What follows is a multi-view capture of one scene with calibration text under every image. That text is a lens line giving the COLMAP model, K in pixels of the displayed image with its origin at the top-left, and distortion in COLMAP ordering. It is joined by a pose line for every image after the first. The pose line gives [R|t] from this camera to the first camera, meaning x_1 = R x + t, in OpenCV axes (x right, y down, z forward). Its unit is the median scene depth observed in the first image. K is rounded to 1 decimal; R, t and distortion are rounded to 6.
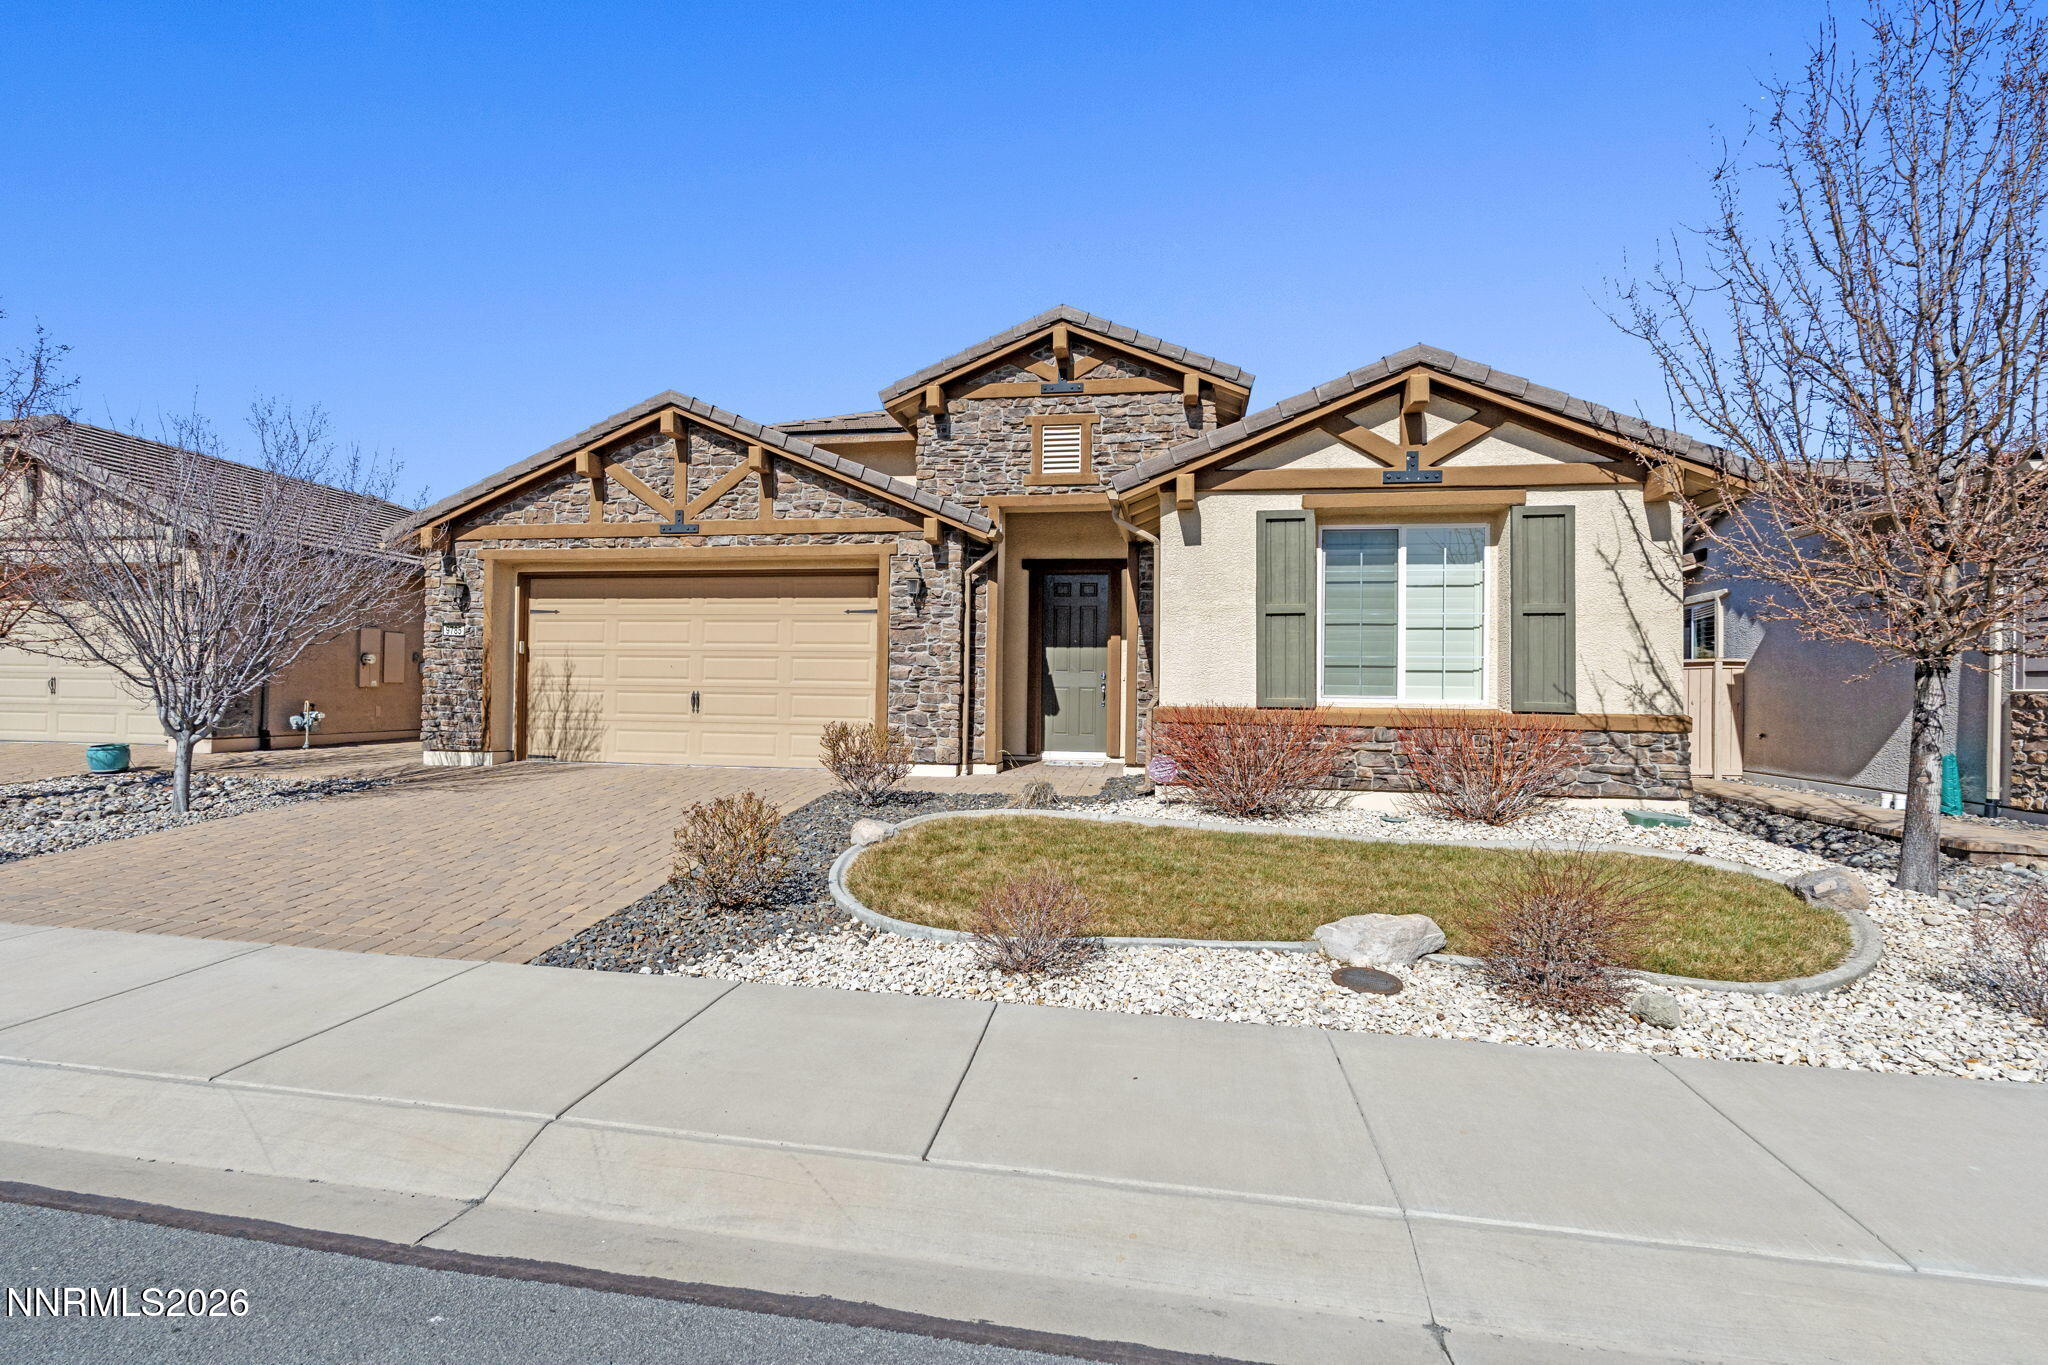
lens RADIAL K [[905.4, 0, 1014.6], [0, 905.4, 653.8], [0, 0, 1]] dist [-0.002672, 0.000103]
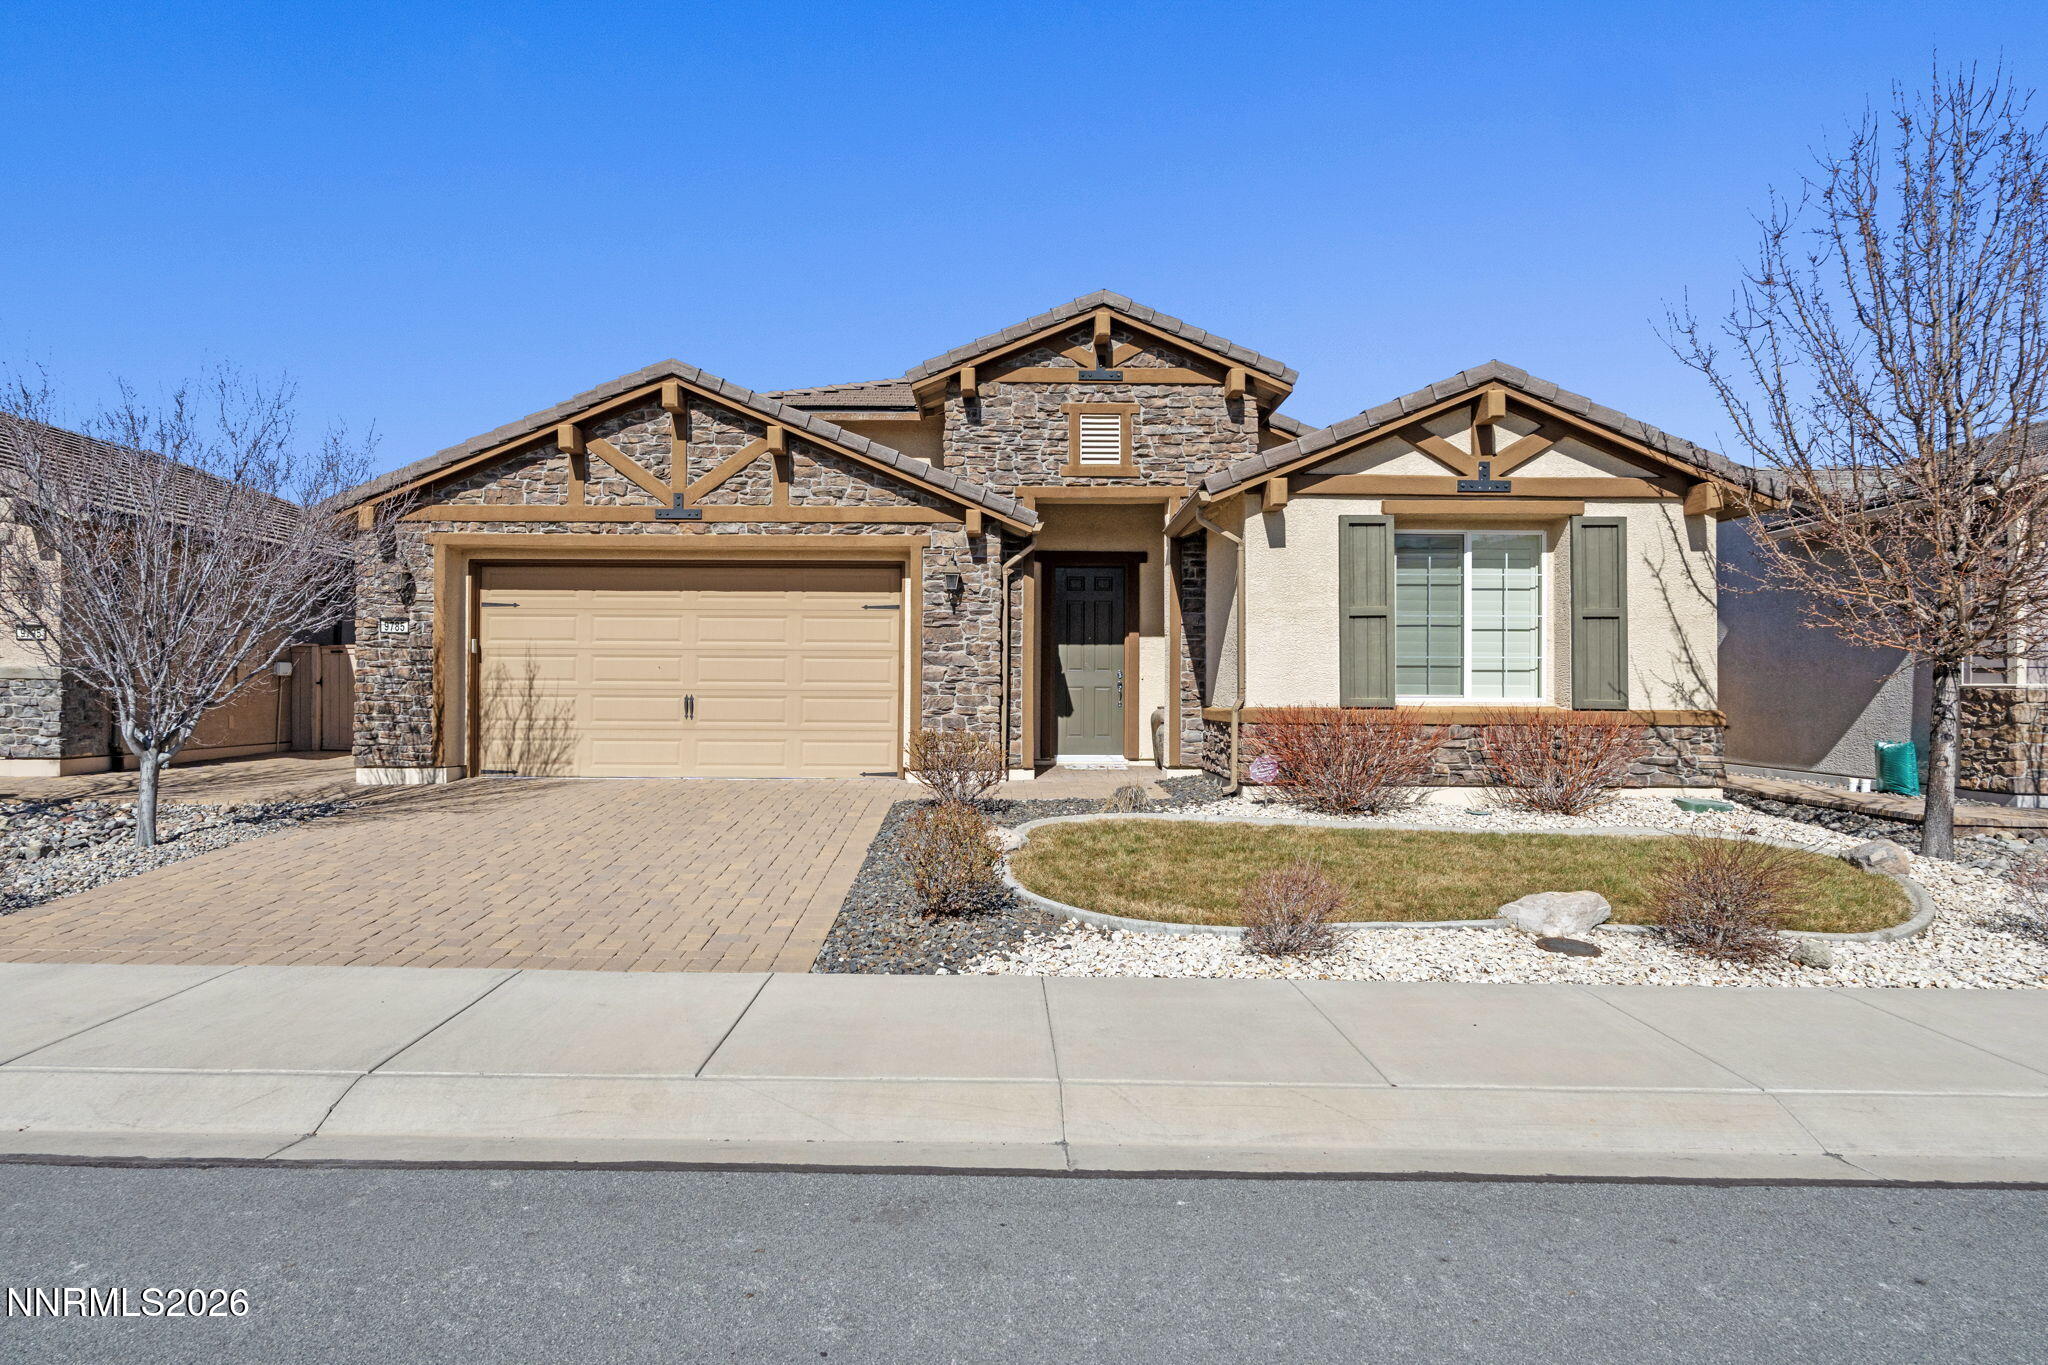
lens RADIAL K [[1056.7, 0, 1004.1], [0, 1056.7, 646.3], [0, 0, 1]] dist [-0.000690, -0.000570]
pose [[0.986549, -0.001928, 0.163457, -0.233631], [0.001186, 0.999989, 0.004637, -0.012230], [-0.163464, -0.004381, 0.986540, -0.089061]]
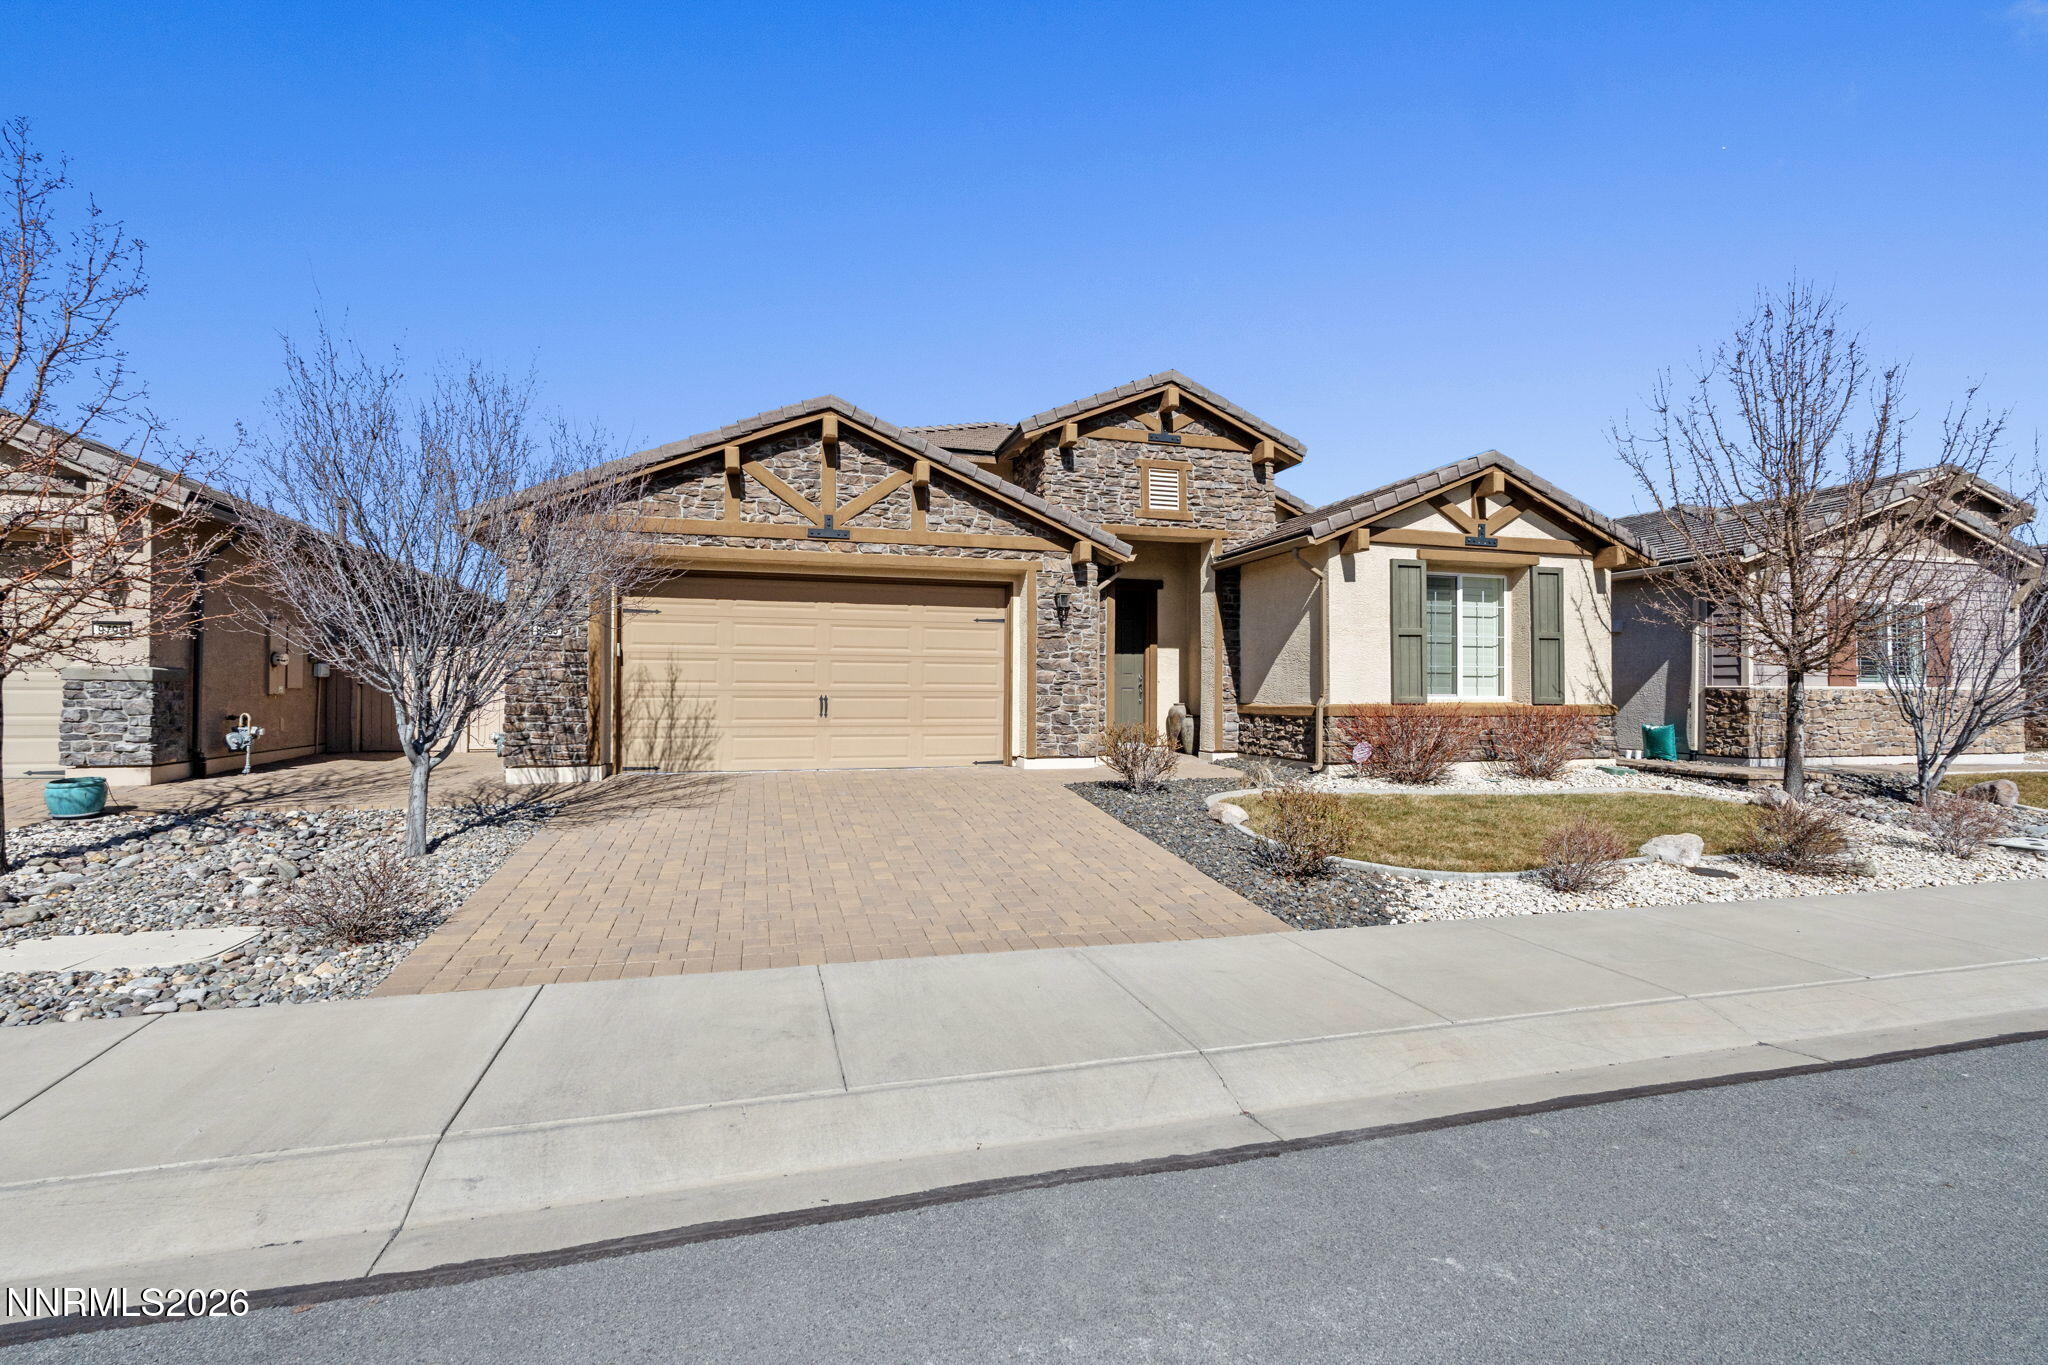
lens RADIAL K [[858.4, 0, 998.9], [0, 858.4, 655.3], [0, 0, 1]] dist [-0.001588, 0.000062]
pose [[0.908887, 0.006866, 0.416986, -0.620713], [-0.010218, 0.999931, 0.005805, -0.011563], [-0.416918, -0.009537, 0.908894, 0.060064]]
